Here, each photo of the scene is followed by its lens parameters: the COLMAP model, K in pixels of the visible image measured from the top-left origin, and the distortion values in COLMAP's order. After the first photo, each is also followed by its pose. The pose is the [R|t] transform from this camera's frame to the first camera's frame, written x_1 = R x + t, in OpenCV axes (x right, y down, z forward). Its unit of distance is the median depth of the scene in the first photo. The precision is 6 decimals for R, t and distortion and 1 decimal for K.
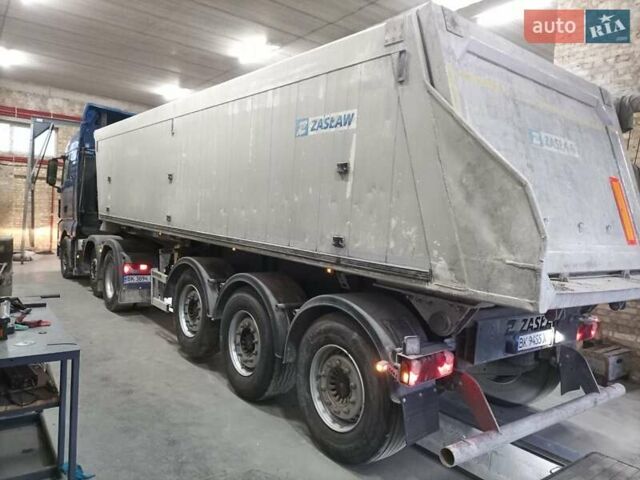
lens RADIAL K [[480.7, 0, 320.0], [0, 480.7, 240.0], [0, 0, 1]] dist [0.086852, -0.152745]
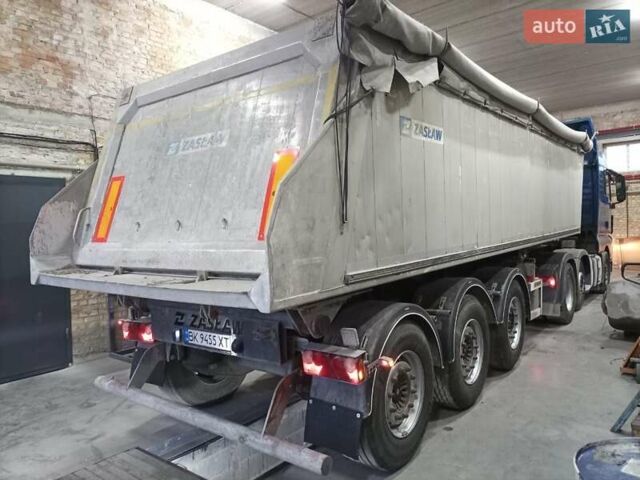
lens RADIAL K [[480.7, 0, 320.0], [0, 480.7, 240.0], [0, 0, 1]] dist [0.086852, -0.152745]
pose [[0.228712, -0.041743, -0.972599, 0.726035], [-0.001029, 0.999069, -0.043121, 0.021633], [0.973494, 0.010863, 0.228456, 0.490533]]
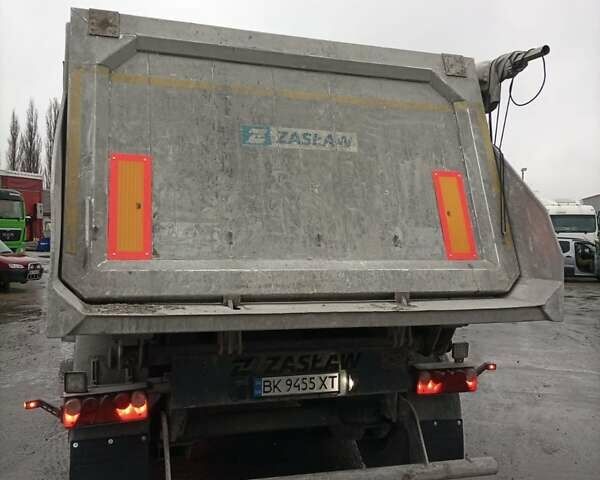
lens RADIAL K [[585.4, 0, 300.0], [0, 585.4, 240.0], [0, 0, 1]] dist [0.065438, -0.006030]
pose [[0.934116, -0.059944, -0.351899, 0.391185], [0.032674, 0.996019, -0.082933, 0.024993], [0.355470, 0.065971, 0.932357, 0.045429]]
